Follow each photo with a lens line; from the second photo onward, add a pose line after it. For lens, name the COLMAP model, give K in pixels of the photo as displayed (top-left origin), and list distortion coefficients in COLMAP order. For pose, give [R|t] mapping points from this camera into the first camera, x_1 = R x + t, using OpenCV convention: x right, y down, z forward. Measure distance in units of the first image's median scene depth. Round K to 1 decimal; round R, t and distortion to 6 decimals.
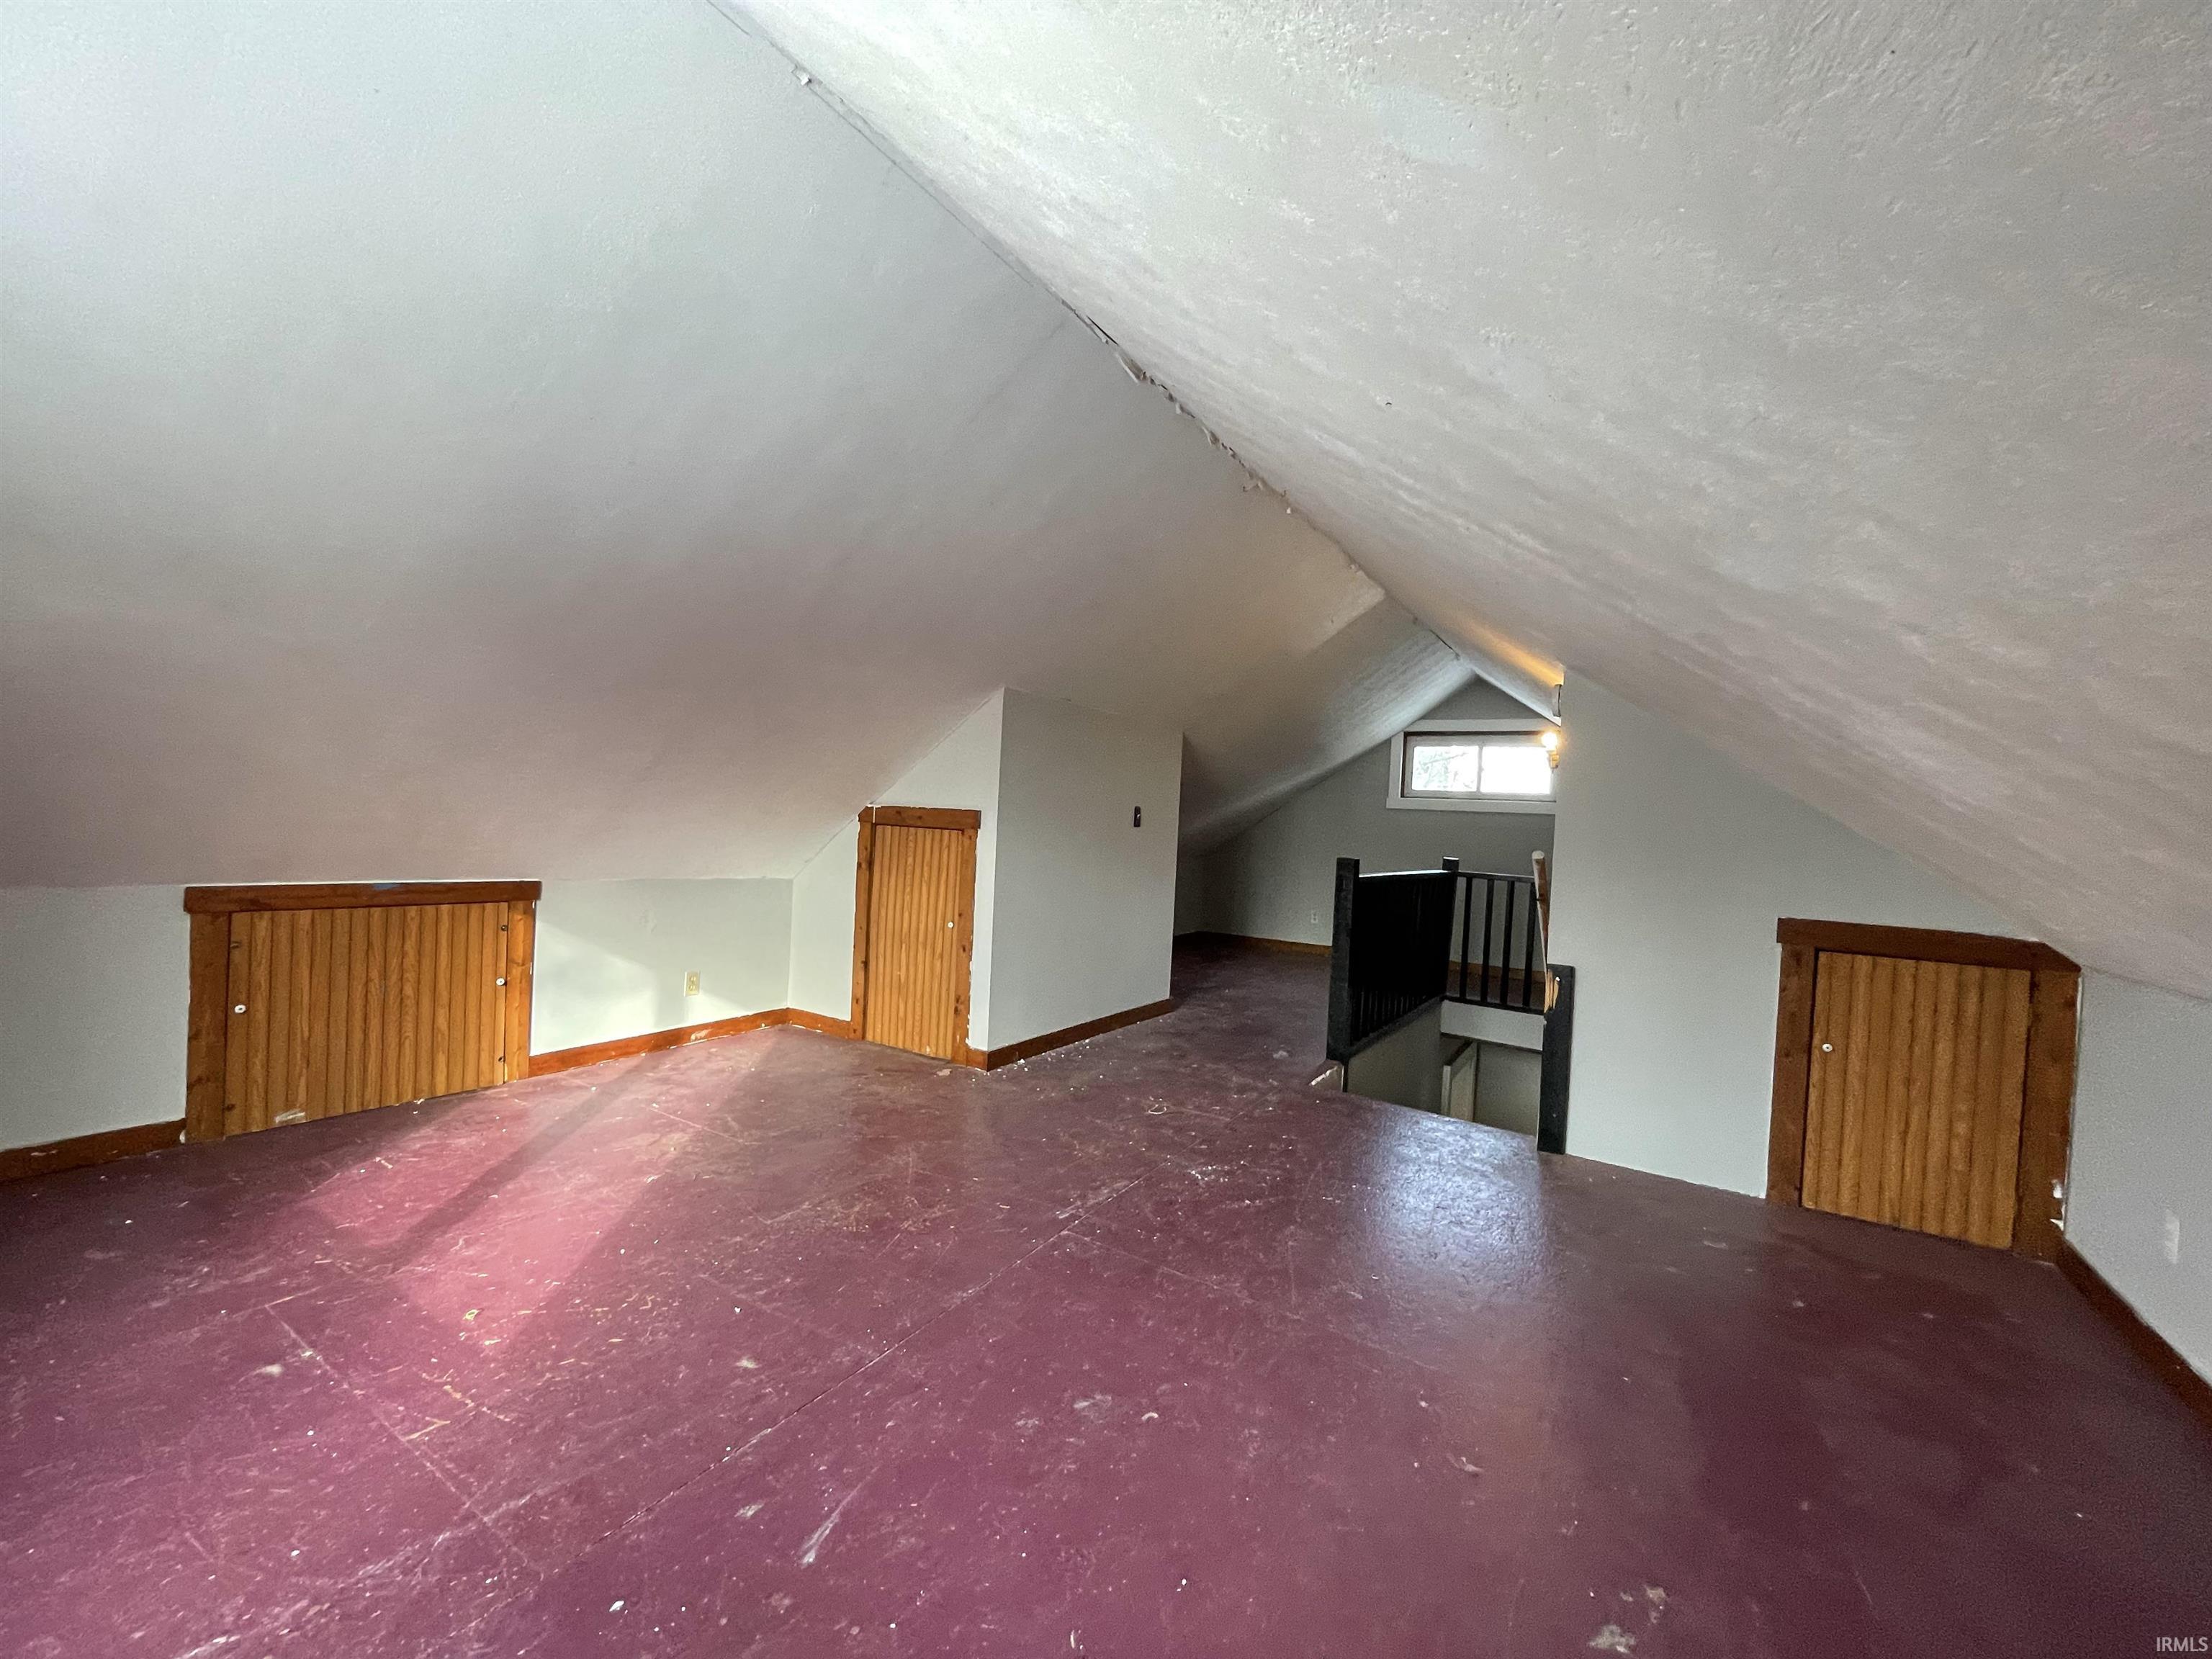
lens RADIAL K [[899.8, 0, 1110.3], [0, 899.8, 830.3], [0, 0, 1]] dist [-0.009202, 0.000609]
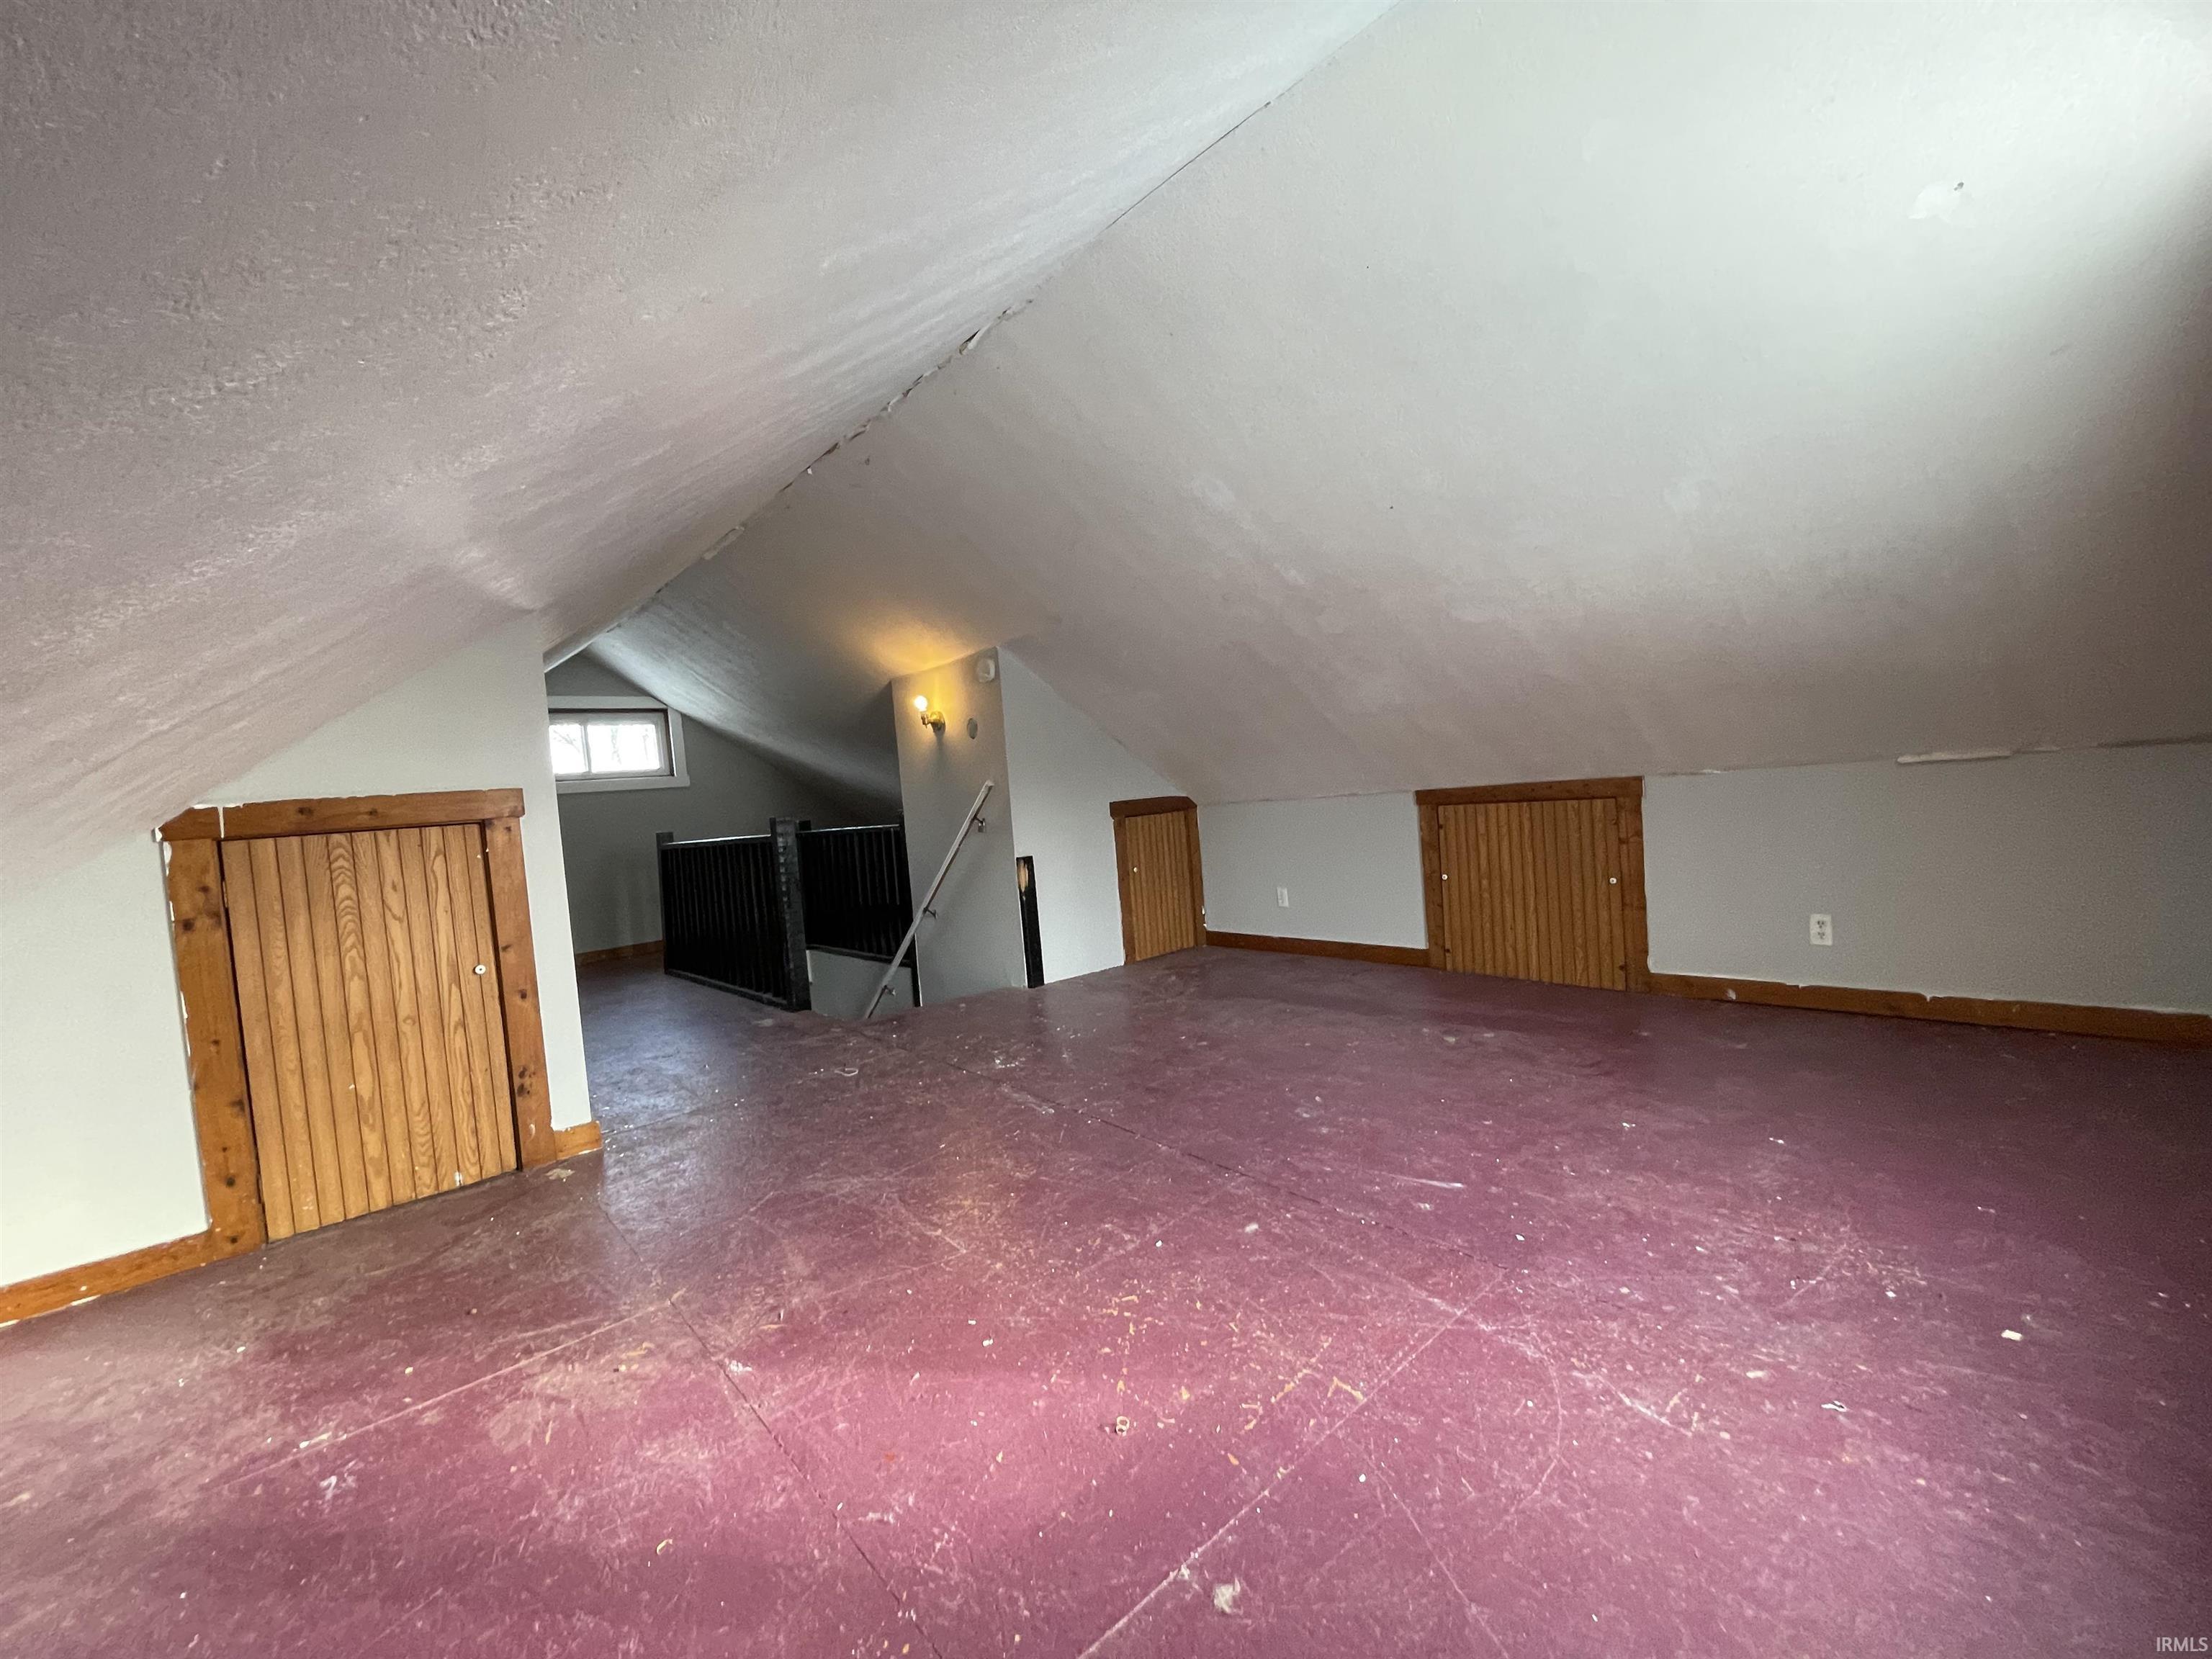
lens RADIAL K [[899.8, 0, 1110.8], [0, 899.8, 831.1], [0, 0, 1]] dist [-0.009202, 0.000609]
pose [[0.275988, -0.115317, 0.954218, -0.892557], [0.116269, 0.989492, 0.085951, 0.004772], [-0.954103, 0.087224, 0.286496, 0.503445]]
